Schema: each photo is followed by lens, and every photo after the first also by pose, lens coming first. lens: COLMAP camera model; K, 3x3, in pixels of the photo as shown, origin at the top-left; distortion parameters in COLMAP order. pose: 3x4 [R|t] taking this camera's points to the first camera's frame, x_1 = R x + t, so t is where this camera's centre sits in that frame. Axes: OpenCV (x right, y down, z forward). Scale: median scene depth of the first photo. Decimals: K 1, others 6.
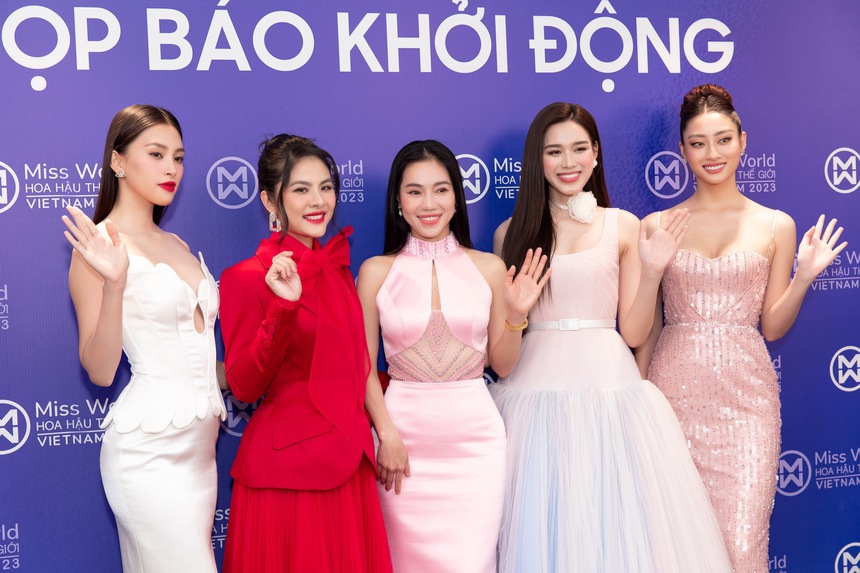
lens RADIAL K [[1505.2, 0, 446.5], [0, 1505.2, 267.9], [0, 0, 1]] dist [0.151002, -0.408820]
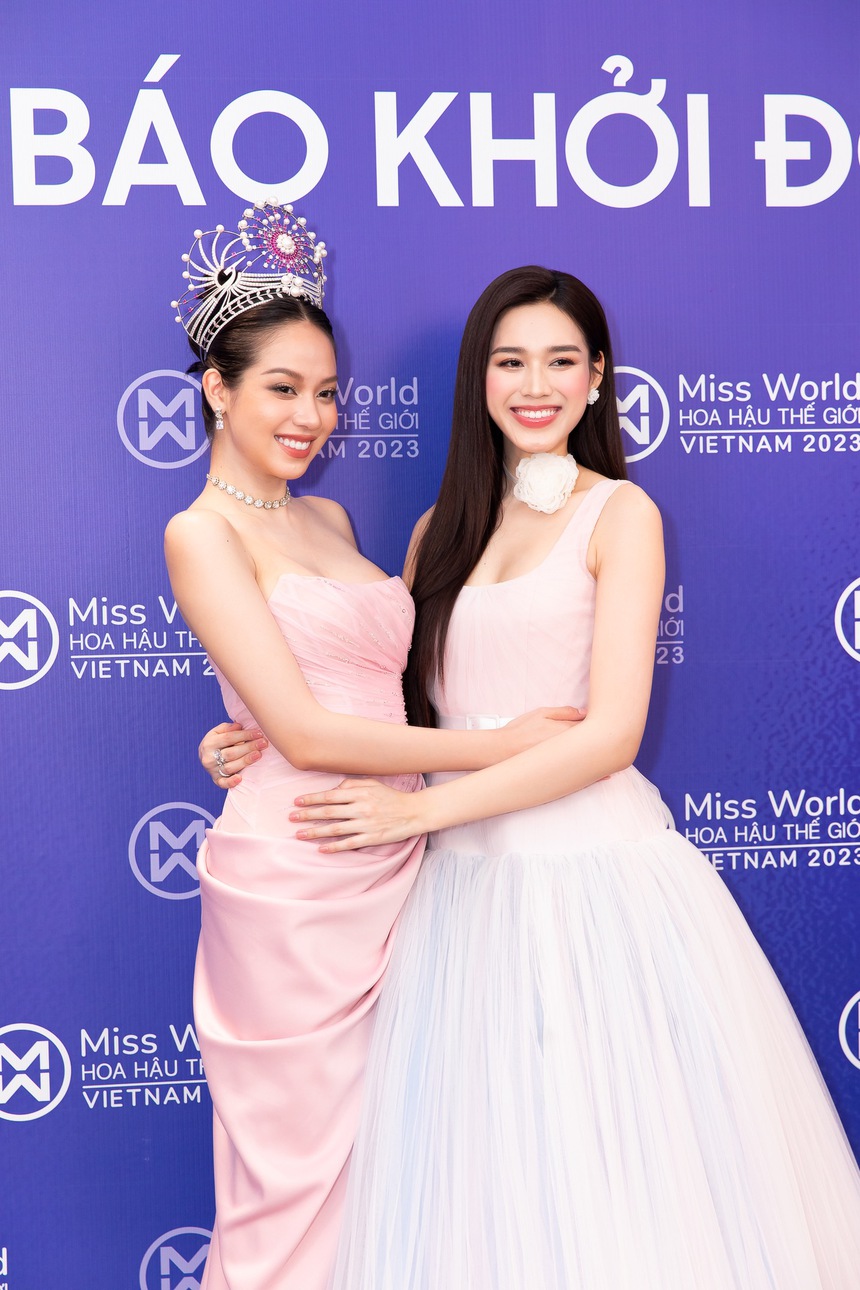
lens RADIAL K [[2844.4, 0, 430.0], [0, 2844.4, 645.0], [0, 0, 1]] dist [0.006353, 0.562910]
pose [[0.988151, 0.020522, -0.152107, 0.098480], [-0.016942, 0.999549, 0.024793, -0.003846], [0.152547, -0.021923, 0.988053, 0.033711]]
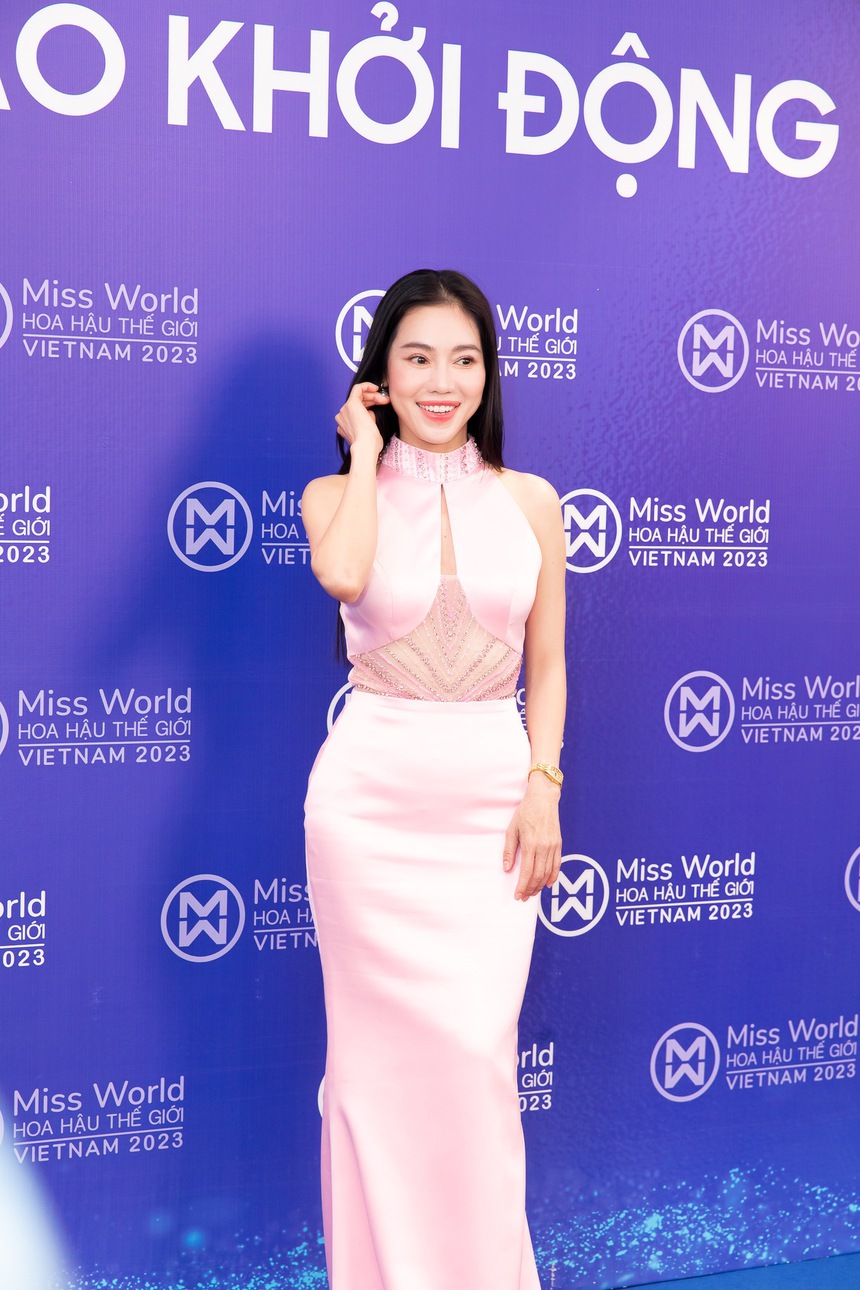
lens RADIAL K [[2844.4, 0, 430.0], [0, 2844.4, 645.0], [0, 0, 1]] dist [0.006353, 0.562910]
pose [[0.985112, 0.048981, 0.164786, -0.137444], [-0.057363, 0.997270, 0.046496, 0.005306], [-0.162059, -0.055257, 0.985233, -0.046033]]
